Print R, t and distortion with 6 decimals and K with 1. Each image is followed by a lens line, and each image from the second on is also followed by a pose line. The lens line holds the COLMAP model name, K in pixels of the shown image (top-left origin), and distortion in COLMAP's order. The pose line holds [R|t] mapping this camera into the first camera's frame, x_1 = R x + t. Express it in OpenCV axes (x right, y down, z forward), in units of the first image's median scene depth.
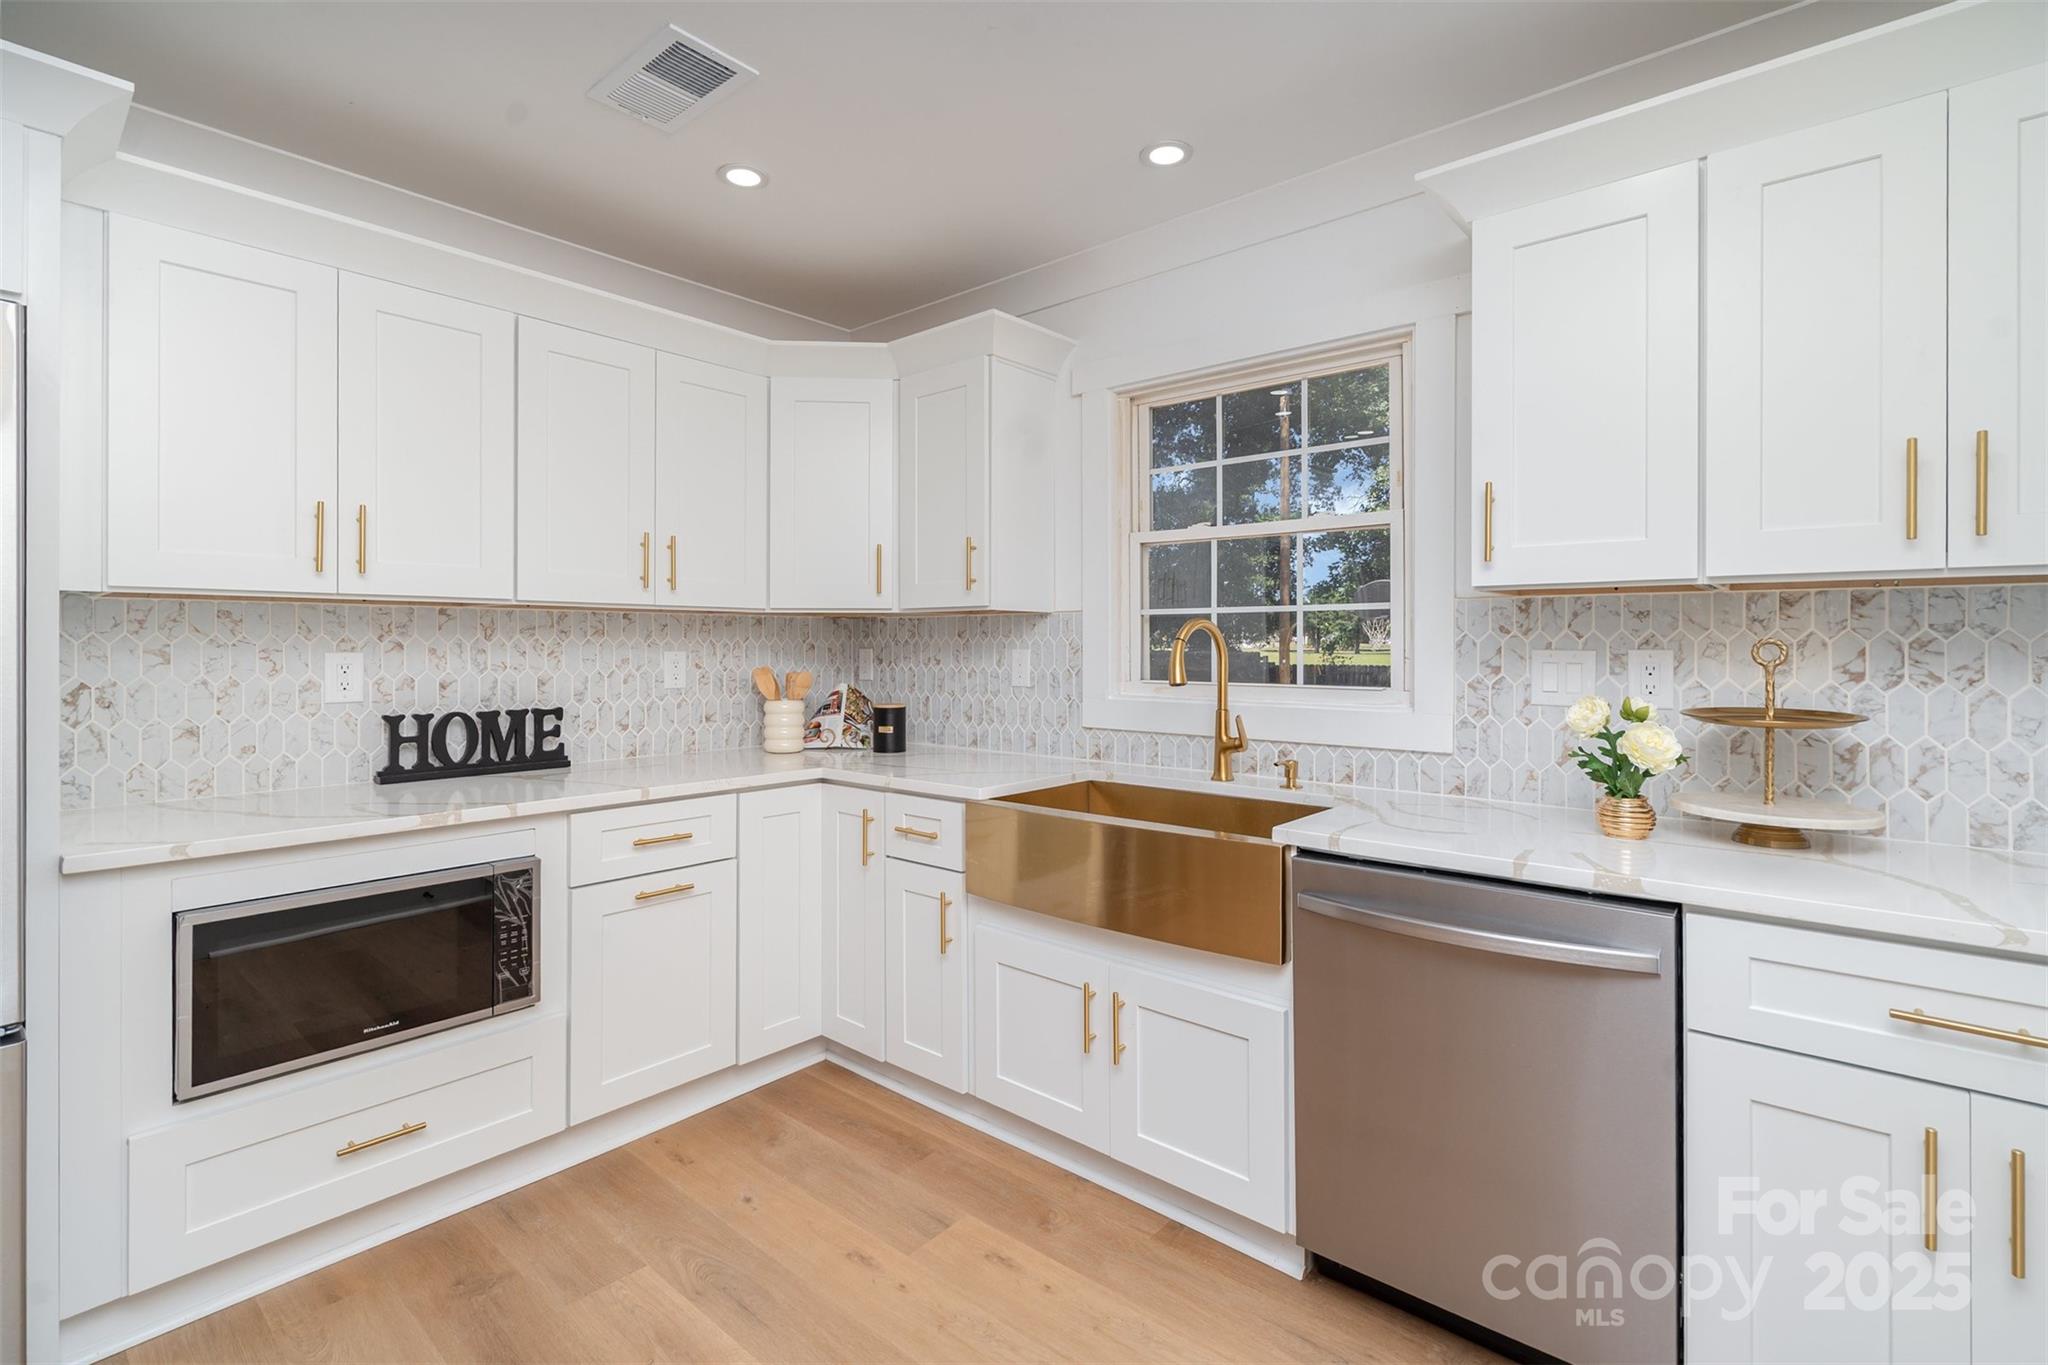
lens RADIAL K [[926.1, 0, 1020.0], [0, 926.1, 670.2], [0, 0, 1]] dist [-0.003370, 0.000227]
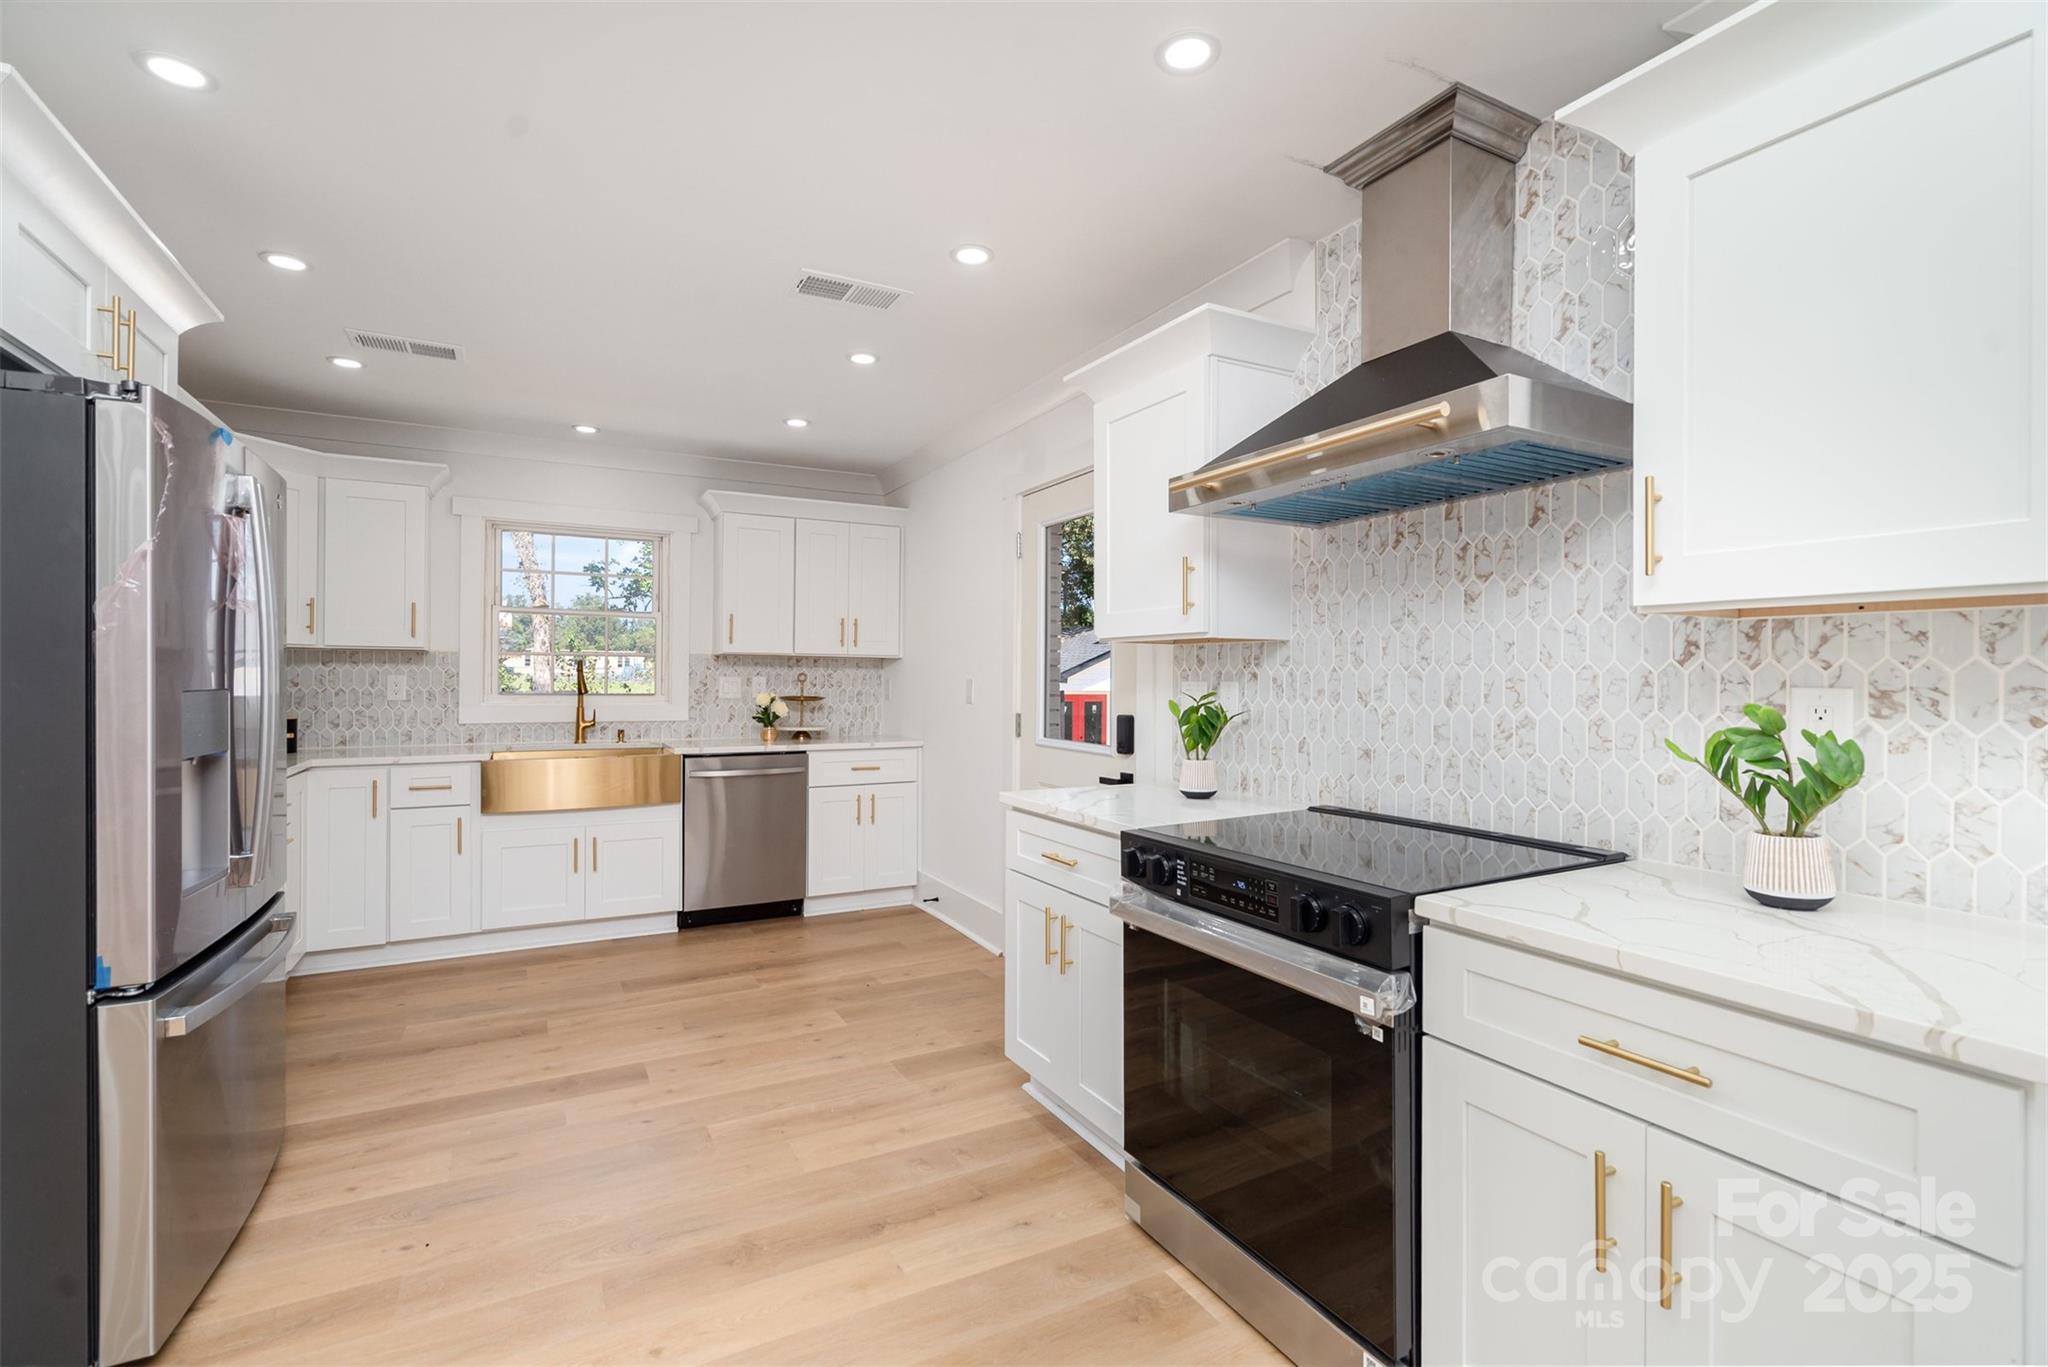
lens RADIAL K [[926.1, 0, 1024.2], [0, 926.1, 679.8], [0, 0, 1]] dist [-0.003370, 0.000227]
pose [[0.368092, -0.002808, 0.929785, -1.497935], [0.014895, 0.999885, -0.002877, 0.005772], [-0.929670, 0.014908, 0.368091, -0.707330]]
